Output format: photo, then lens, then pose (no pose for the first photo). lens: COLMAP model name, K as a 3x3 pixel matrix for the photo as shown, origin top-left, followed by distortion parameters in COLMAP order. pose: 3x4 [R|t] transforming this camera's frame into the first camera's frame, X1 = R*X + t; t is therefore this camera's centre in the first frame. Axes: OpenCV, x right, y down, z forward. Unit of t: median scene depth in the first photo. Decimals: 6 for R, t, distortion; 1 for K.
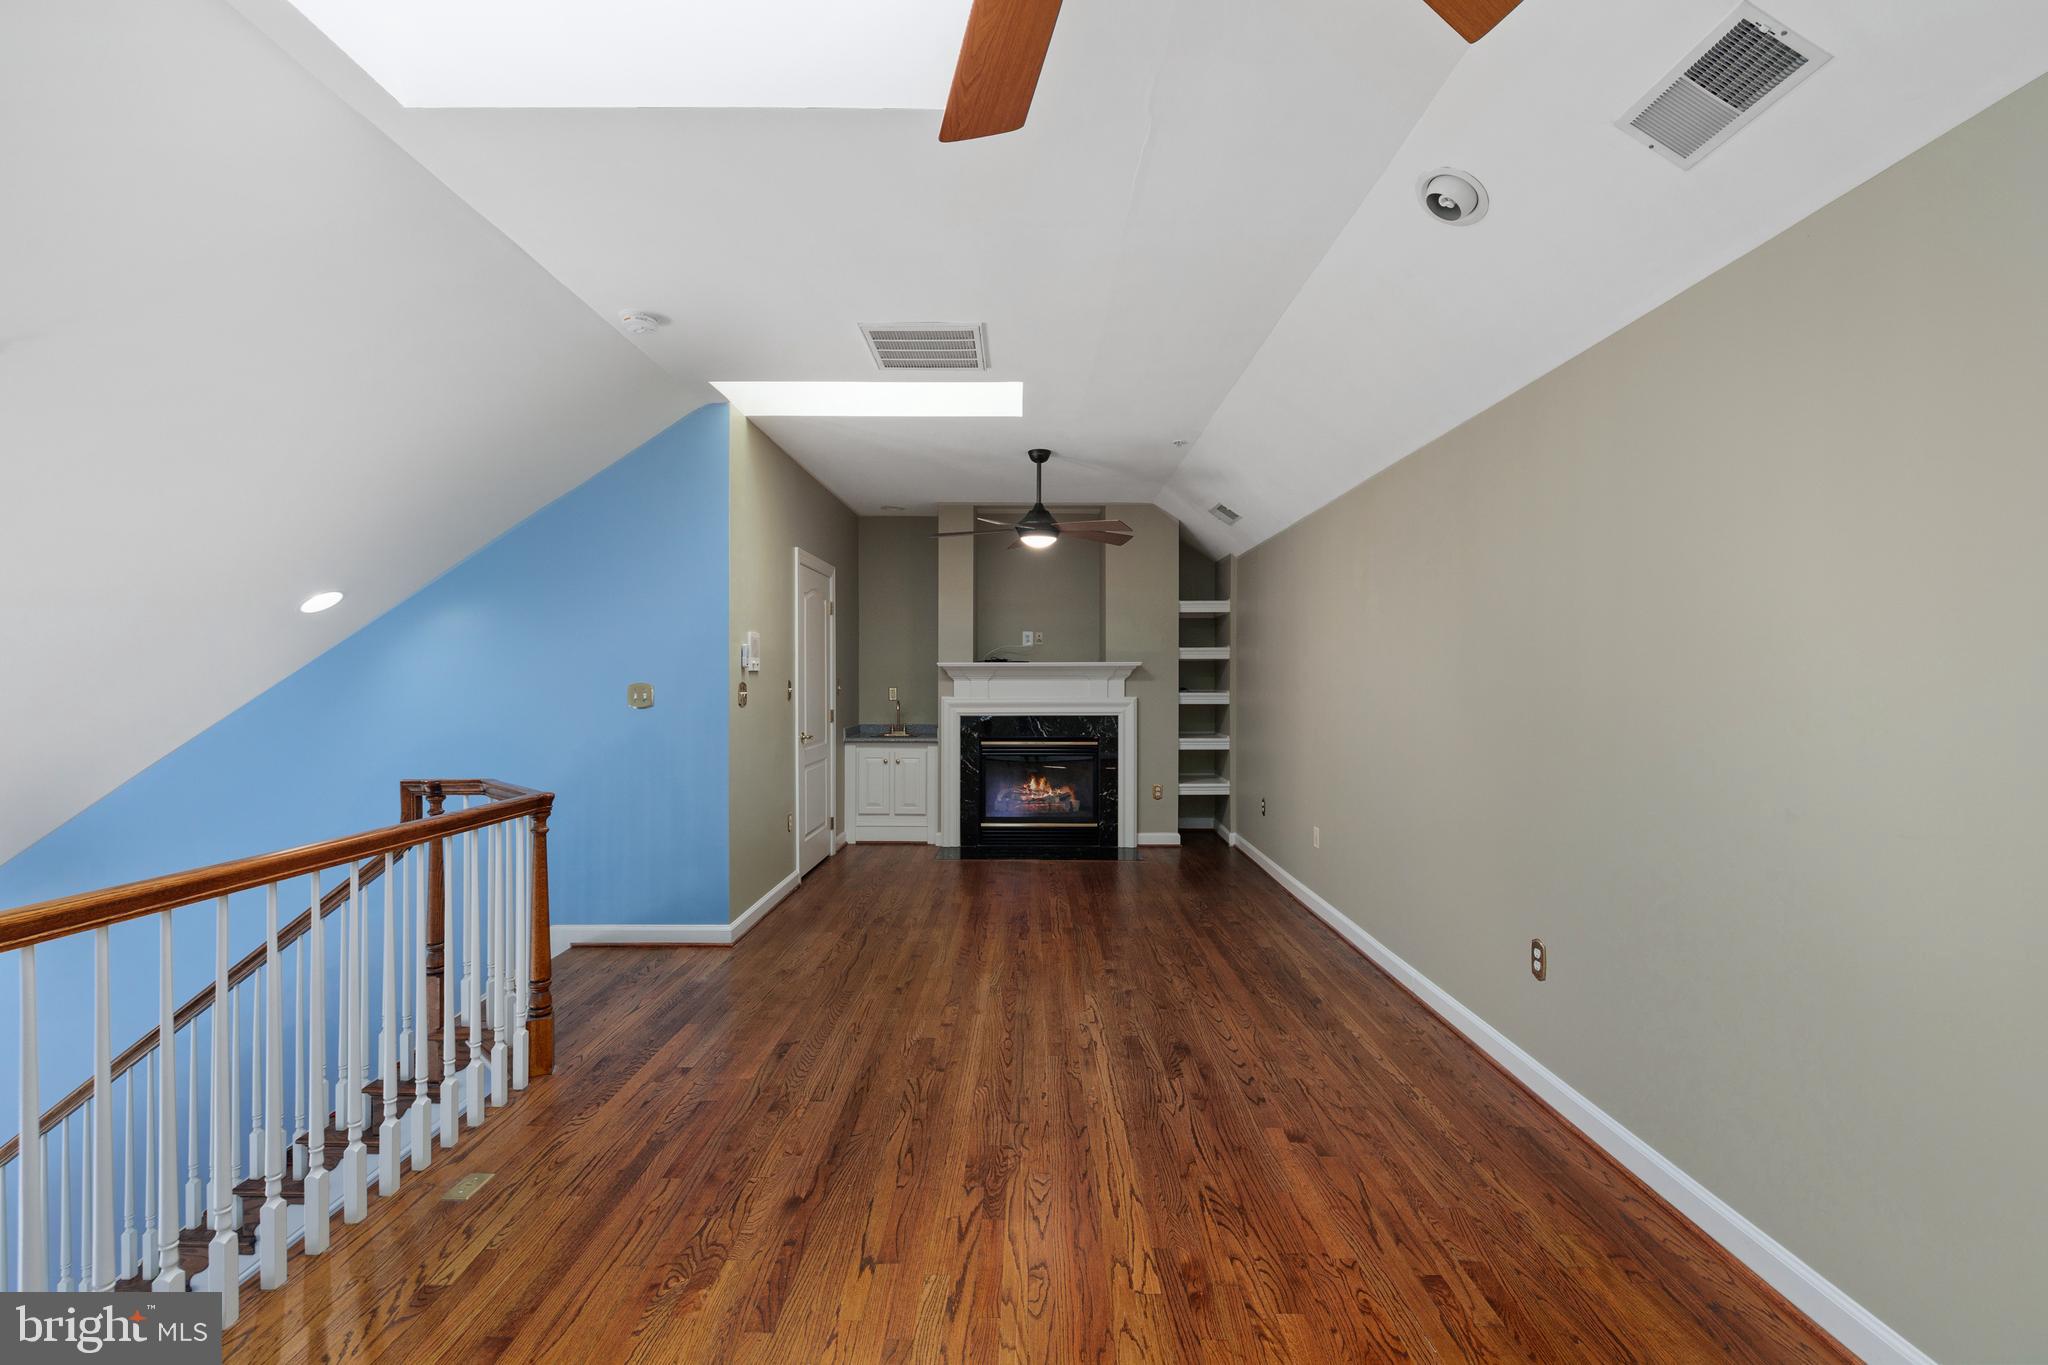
lens RADIAL K [[871.0, 0, 1028.0], [0, 871.0, 679.6], [0, 0, 1]] dist [0.001237, 0.000045]
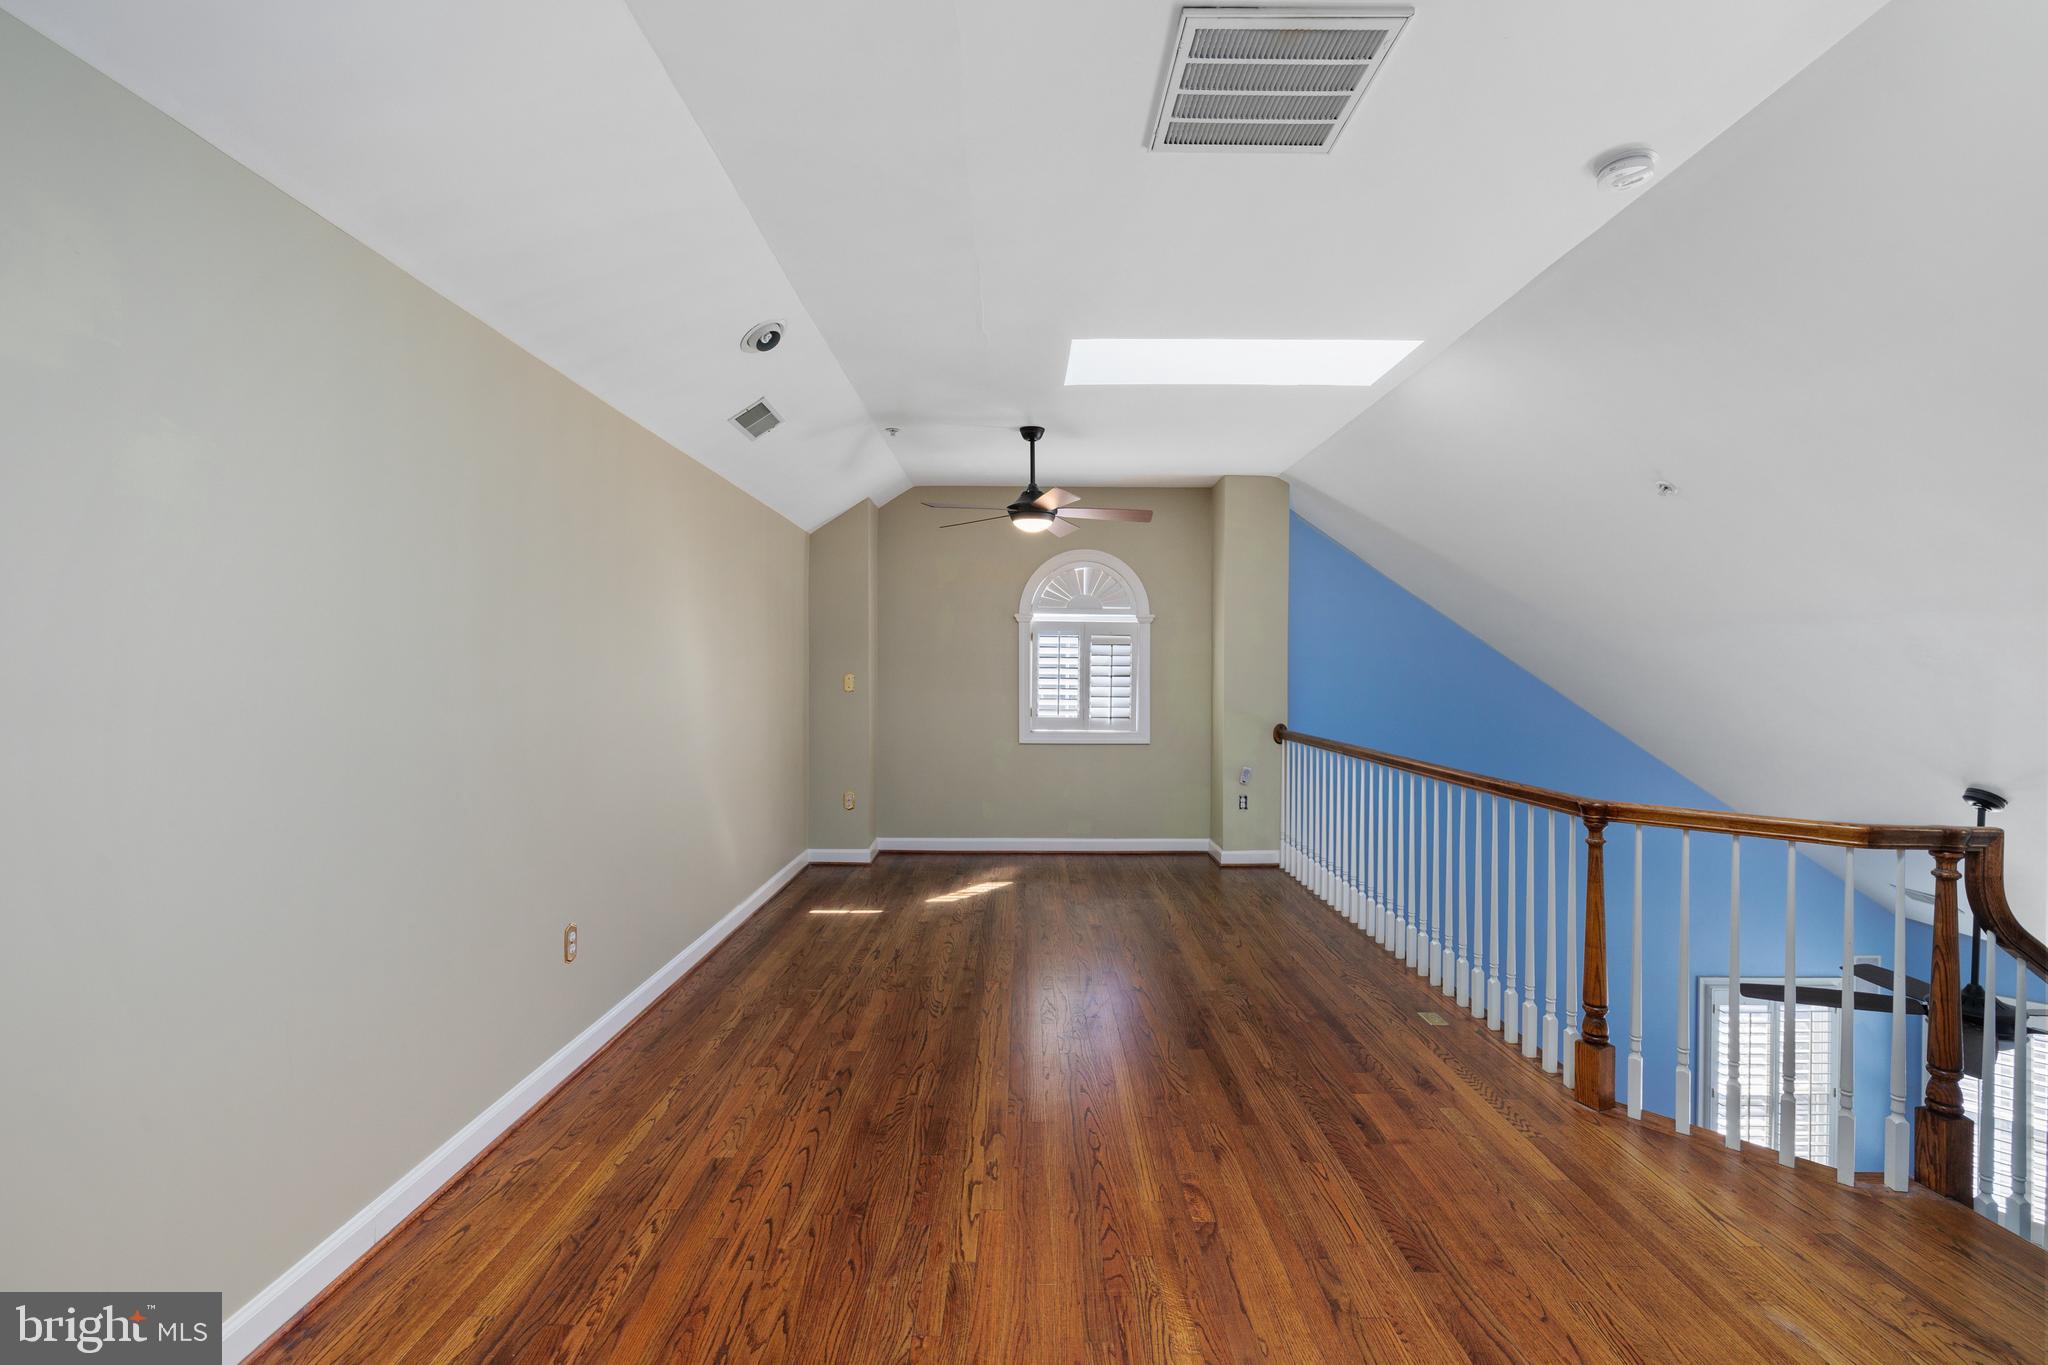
lens RADIAL K [[871.0, 0, 1024.4], [0, 871.0, 683.3], [0, 0, 1]] dist [0.001237, 0.000045]
pose [[-0.999980, -0.004789, -0.004060, 0.048813], [-0.004831, 0.999936, 0.010226, -0.001383], [0.004011, 0.010246, -0.999939, 1.930400]]
